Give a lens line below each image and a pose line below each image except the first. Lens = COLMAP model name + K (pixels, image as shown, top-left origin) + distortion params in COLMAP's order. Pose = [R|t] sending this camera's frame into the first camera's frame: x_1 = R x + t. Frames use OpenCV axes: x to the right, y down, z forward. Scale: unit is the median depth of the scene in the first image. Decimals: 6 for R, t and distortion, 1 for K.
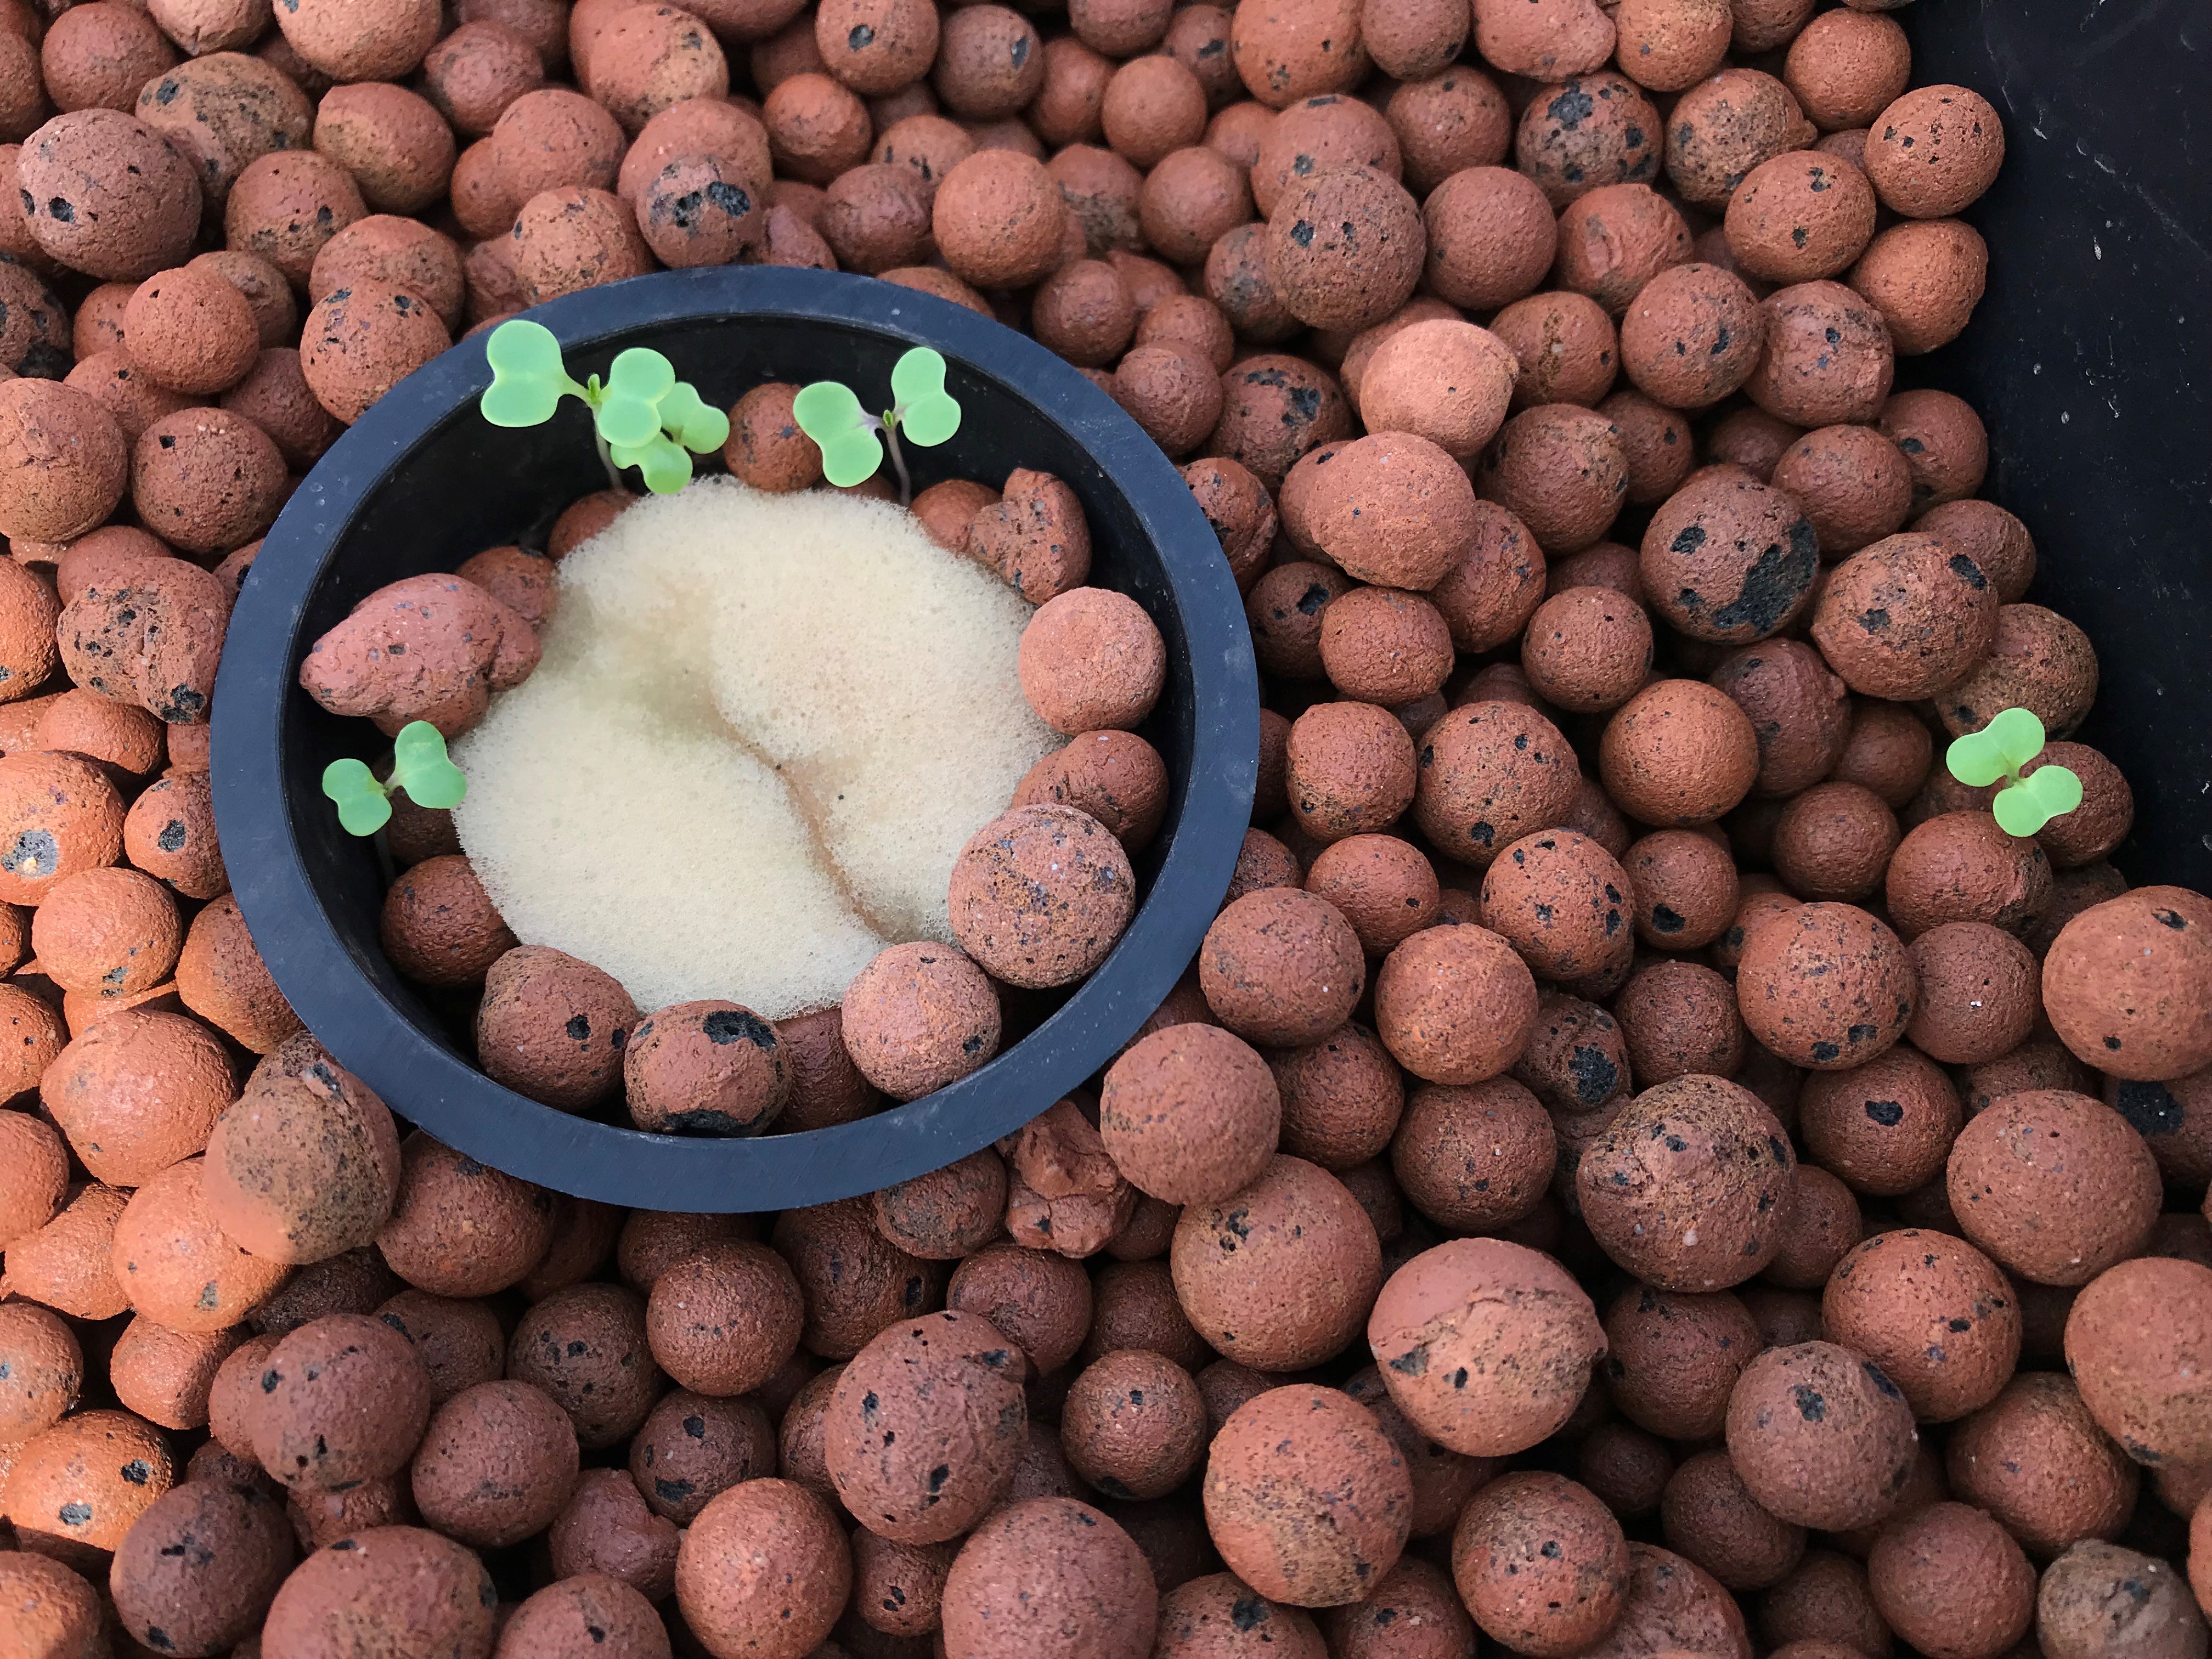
lens RADIAL K [[1836.3, 0, 1156.2], [0, 1836.3, 775.6], [0, 0, 1]] dist [0.001262, -0.007554]
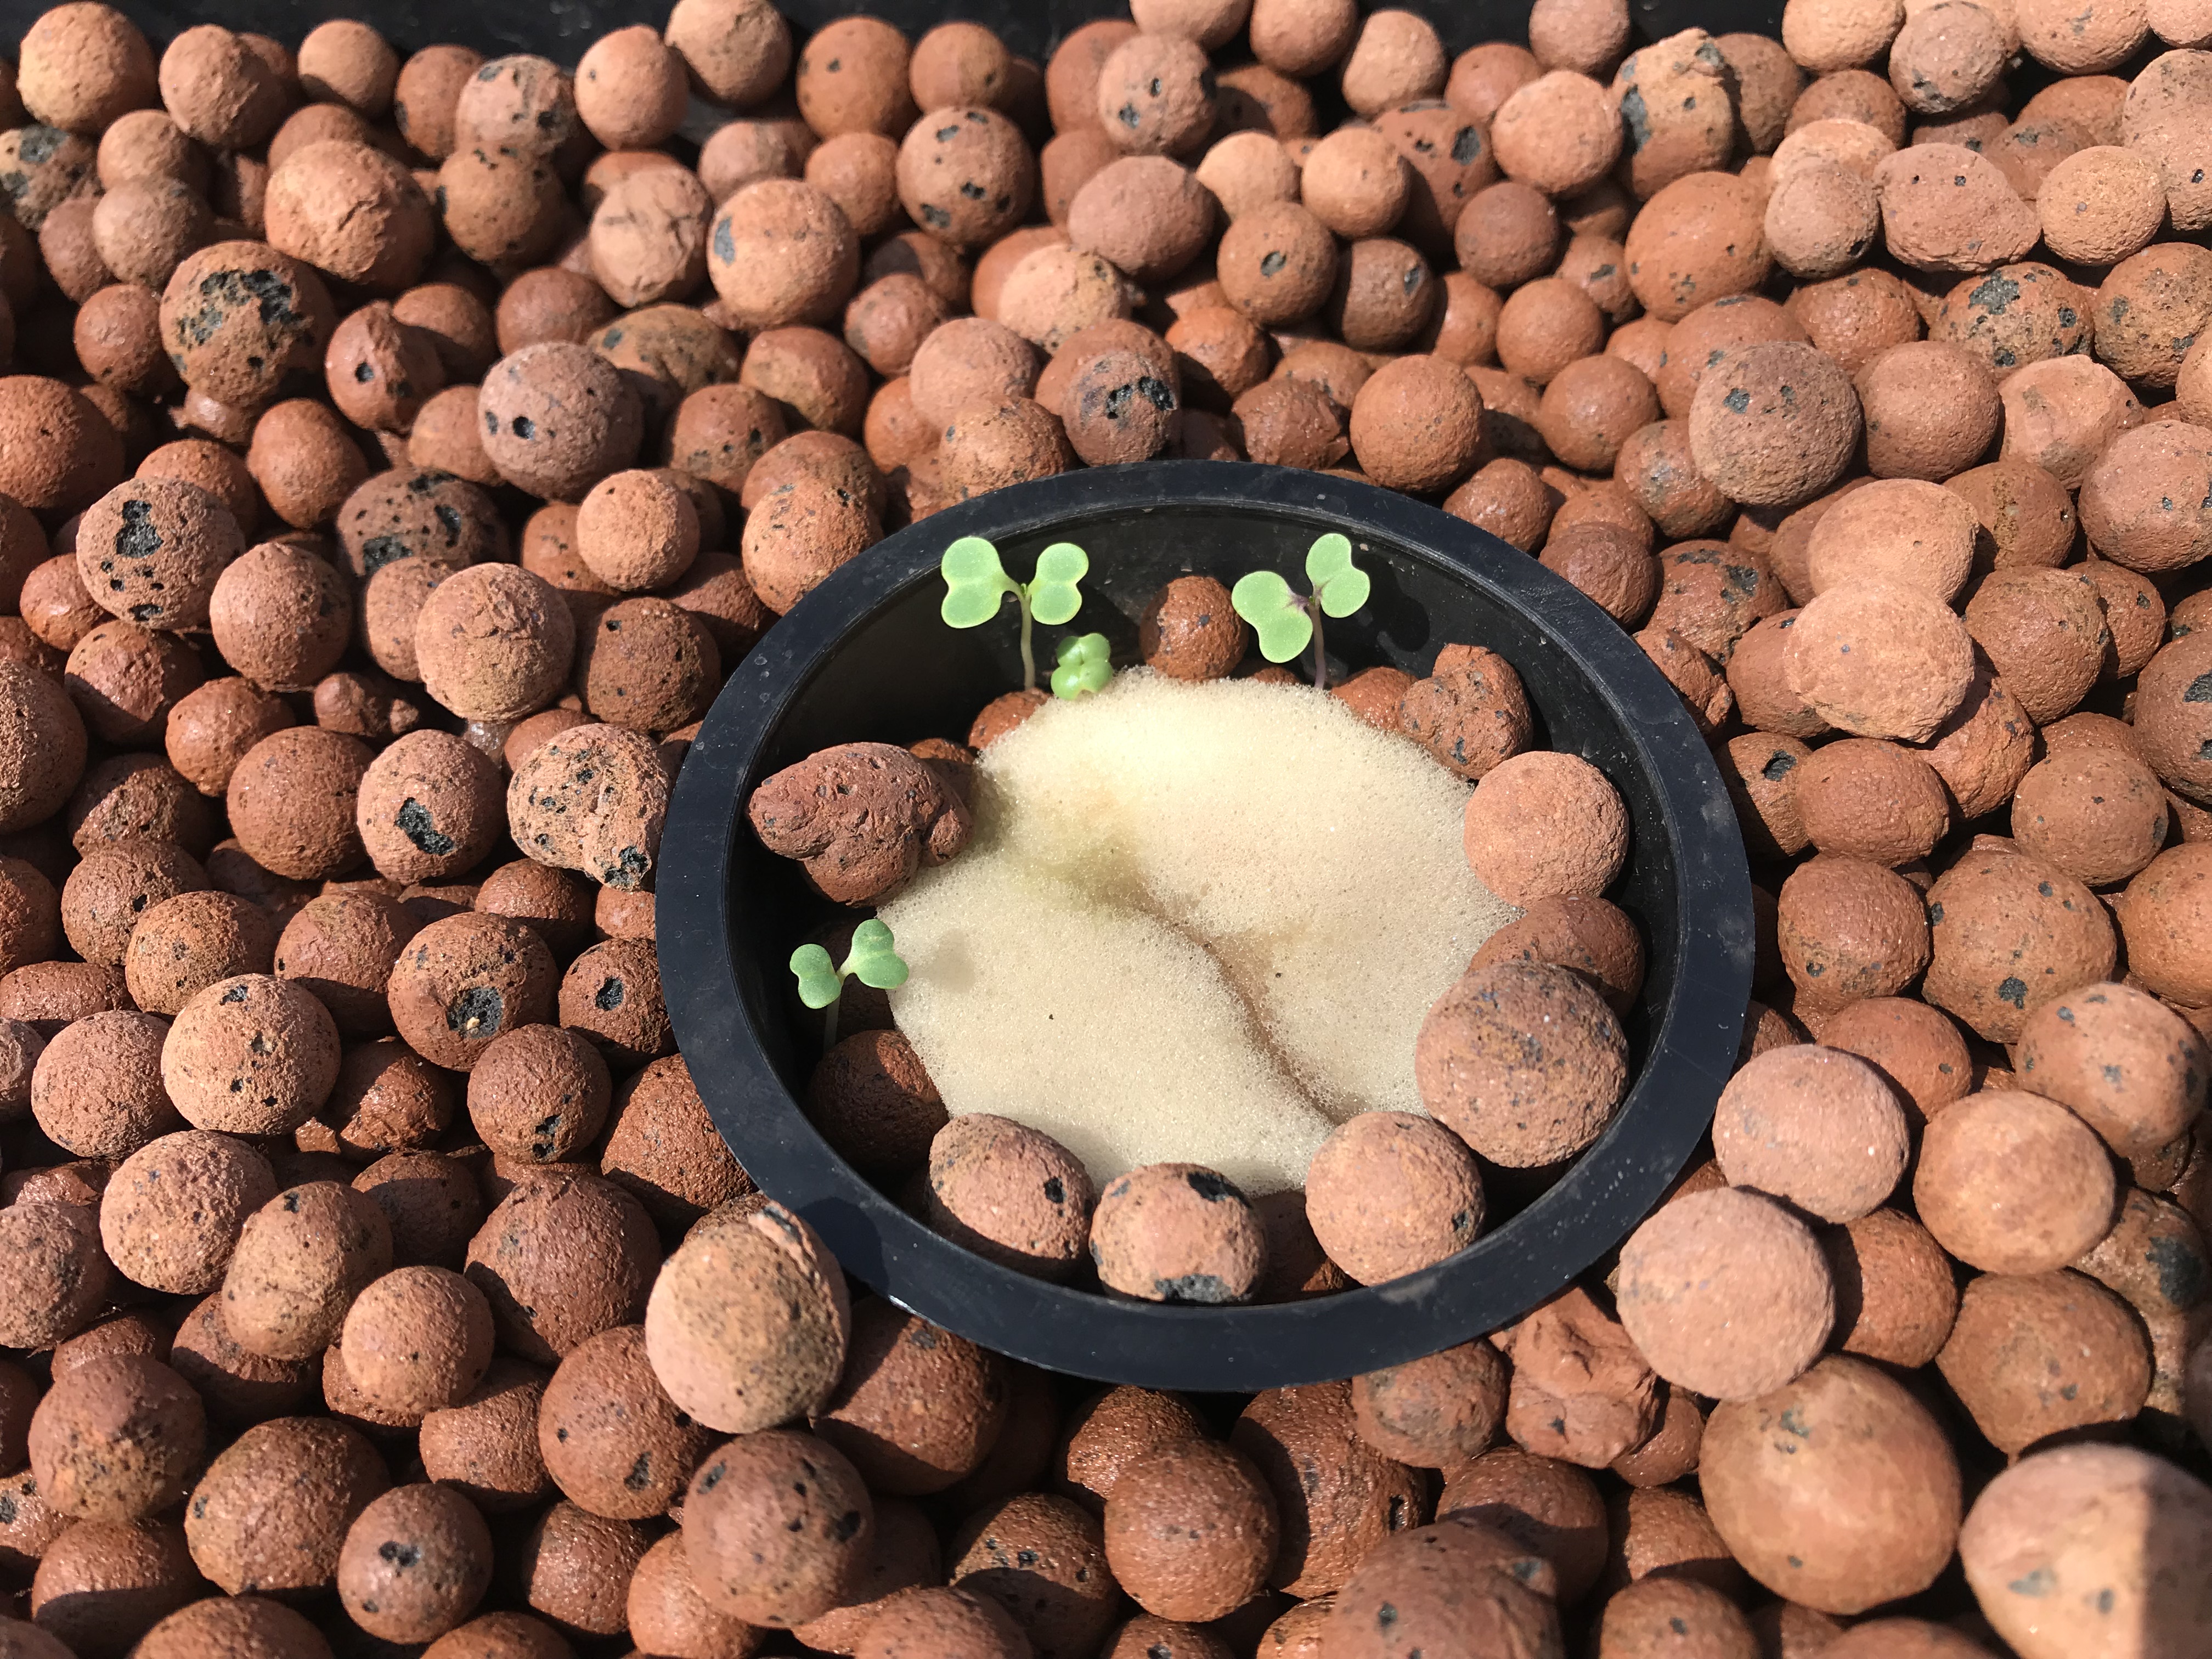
lens RADIAL K [[1816.2, 0, 1106.0], [0, 1816.2, 829.5], [0, 0, 1]] dist [0.022092, -0.010022]
pose [[0.993259, -0.014675, -0.114985, -0.147755], [-0.009406, 0.978480, -0.206126, 0.128419], [0.115535, 0.205818, 0.971746, 0.071245]]
